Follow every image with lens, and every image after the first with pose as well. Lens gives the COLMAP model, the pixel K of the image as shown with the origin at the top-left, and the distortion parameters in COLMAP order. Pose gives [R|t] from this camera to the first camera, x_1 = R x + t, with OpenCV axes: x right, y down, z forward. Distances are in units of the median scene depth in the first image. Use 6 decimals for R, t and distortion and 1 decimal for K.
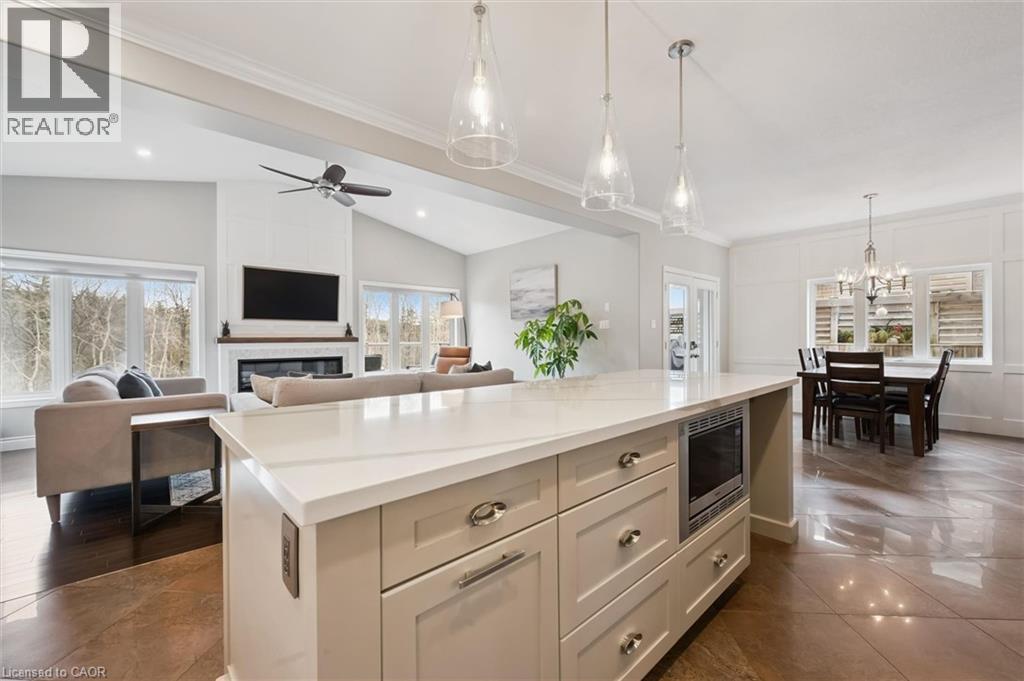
lens RADIAL K [[413.3, 0, 512.0], [0, 413.3, 340.5], [0, 0, 1]] dist [0.000195, -0.000064]
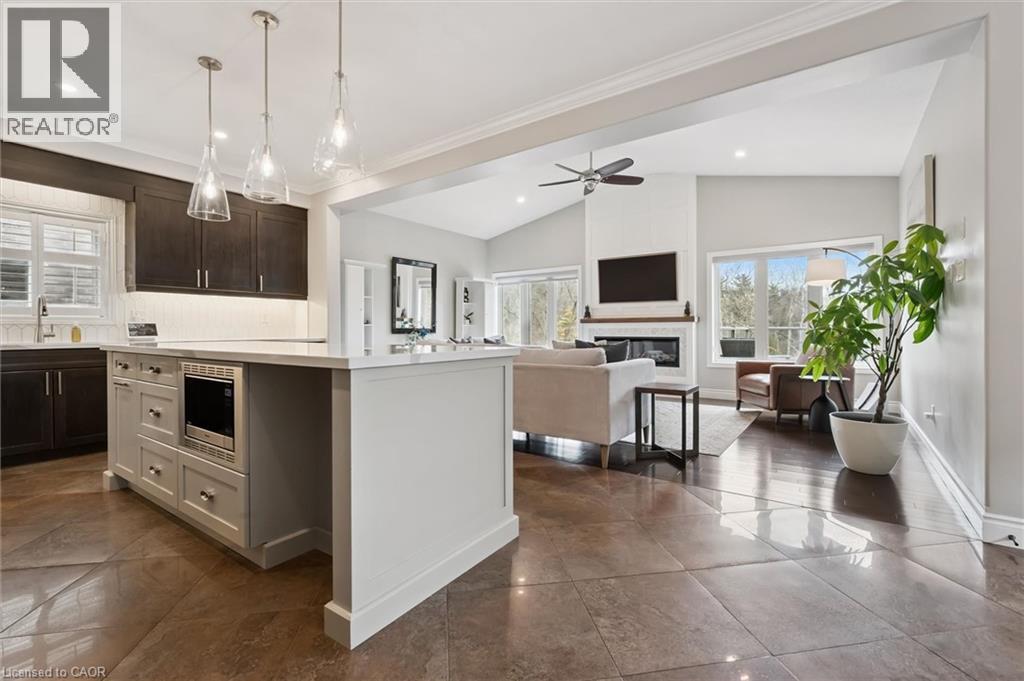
lens RADIAL K [[447.9, 0, 515.0], [0, 447.9, 329.8], [0, 0, 1]] dist [-0.000719, -0.000064]
pose [[0.207713, 0.005456, -0.978175, 0.514654], [-0.003774, 0.999981, 0.004776, 0.017864], [0.978183, 0.002699, 0.207730, 0.422829]]
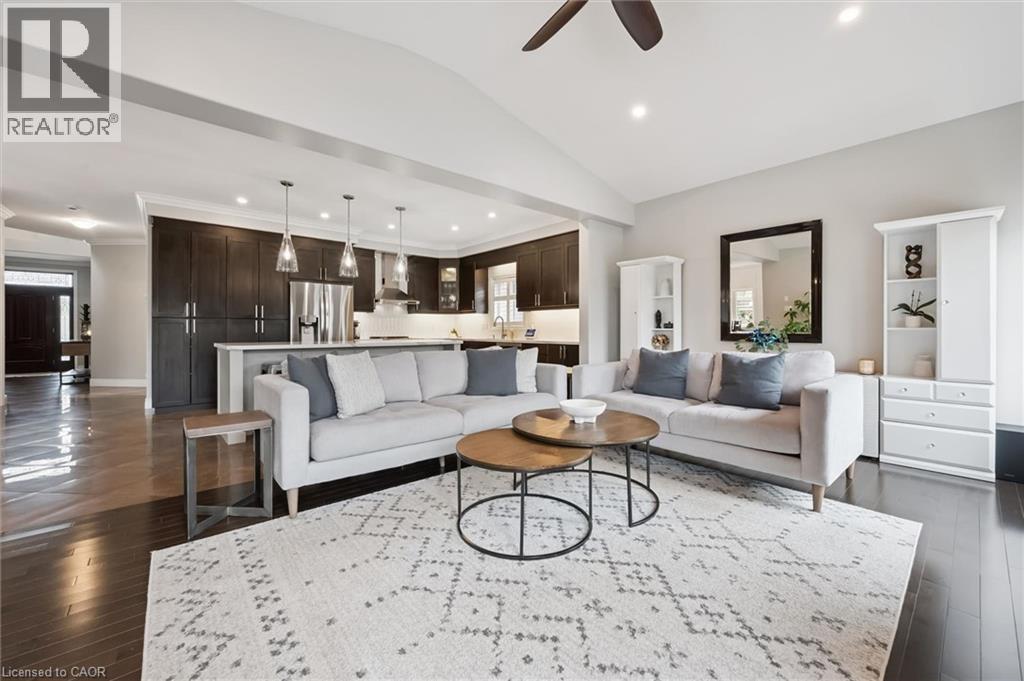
lens RADIAL K [[405.5, 0, 512.7], [0, 405.5, 327.5], [0, 0, 1]] dist [-0.000365, -0.000192]
pose [[-0.999729, 0.005666, 0.022563, -0.264424], [0.005690, 0.999983, 0.000974, 0.007501], [-0.022557, 0.001102, -0.999745, 1.094077]]
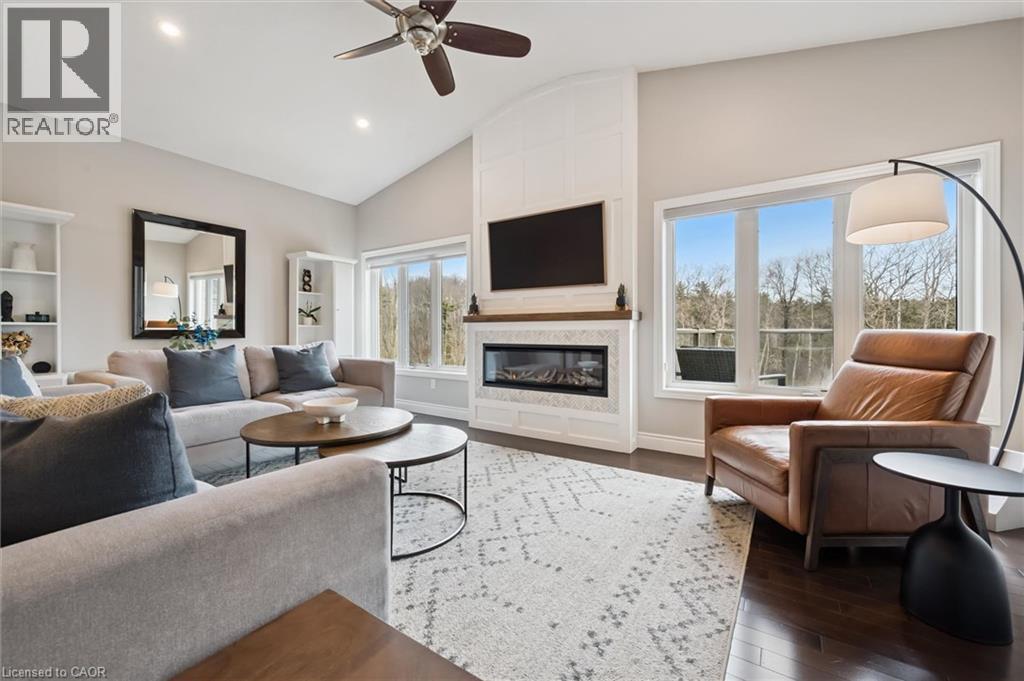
lens RADIAL K [[409.3, 0, 515.3], [0, 409.3, 333.1], [0, 0, 1]] dist [0.000247, 0.000034]
pose [[0.249081, 0.008601, -0.968444, 0.091814], [-0.005887, 0.999956, 0.007366, 0.017906], [0.968465, 0.003867, 0.249121, 0.746325]]
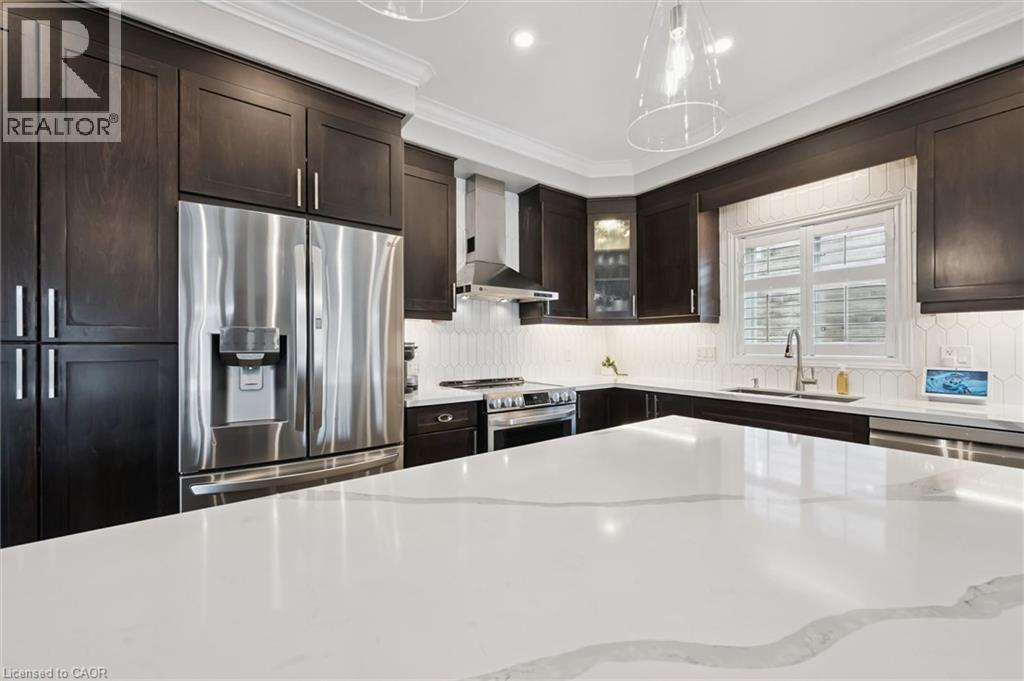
lens RADIAL K [[413.3, 0, 512.0], [0, 413.3, 340.5], [0, 0, 1]] dist [0.000195, -0.000064]
pose [[-0.994416, 0.005991, 0.105362, 0.046501], [0.005793, 0.999981, -0.002193, -0.013271], [-0.105373, -0.001570, -0.994432, 0.387989]]
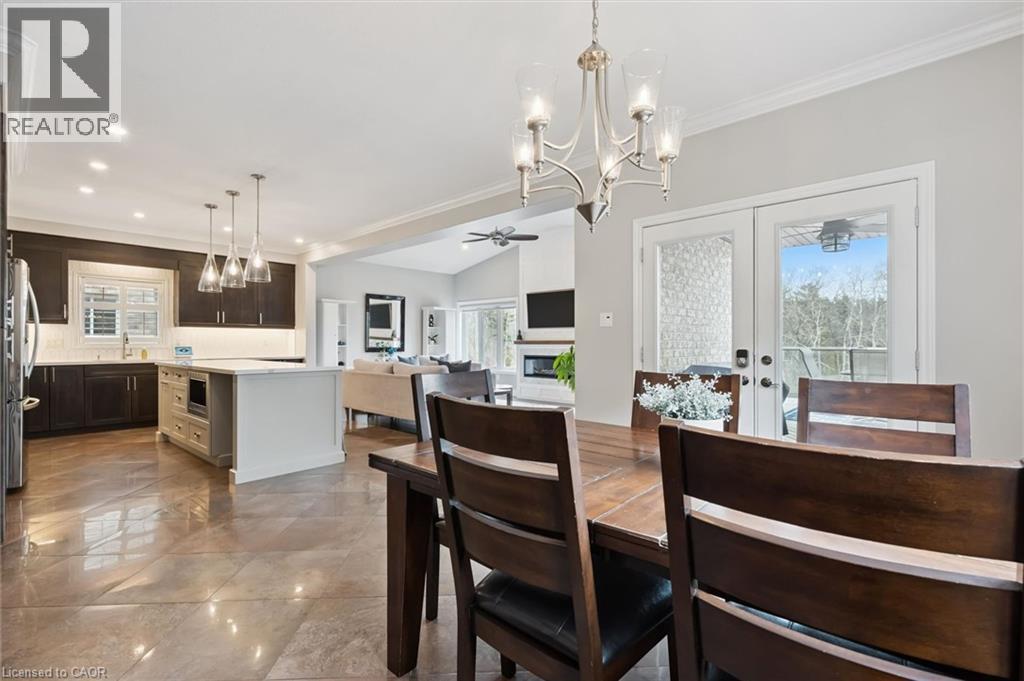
lens RADIAL K [[461.0, 0, 512.0], [0, 461.0, 340.5], [0, 0, 1]] dist [-0.000257, -0.000060]
pose [[0.097305, 0.000915, -0.995254, 0.895738], [-0.006151, 0.999981, 0.000318, -0.006796], [0.995236, 0.006091, 0.097309, 0.679877]]
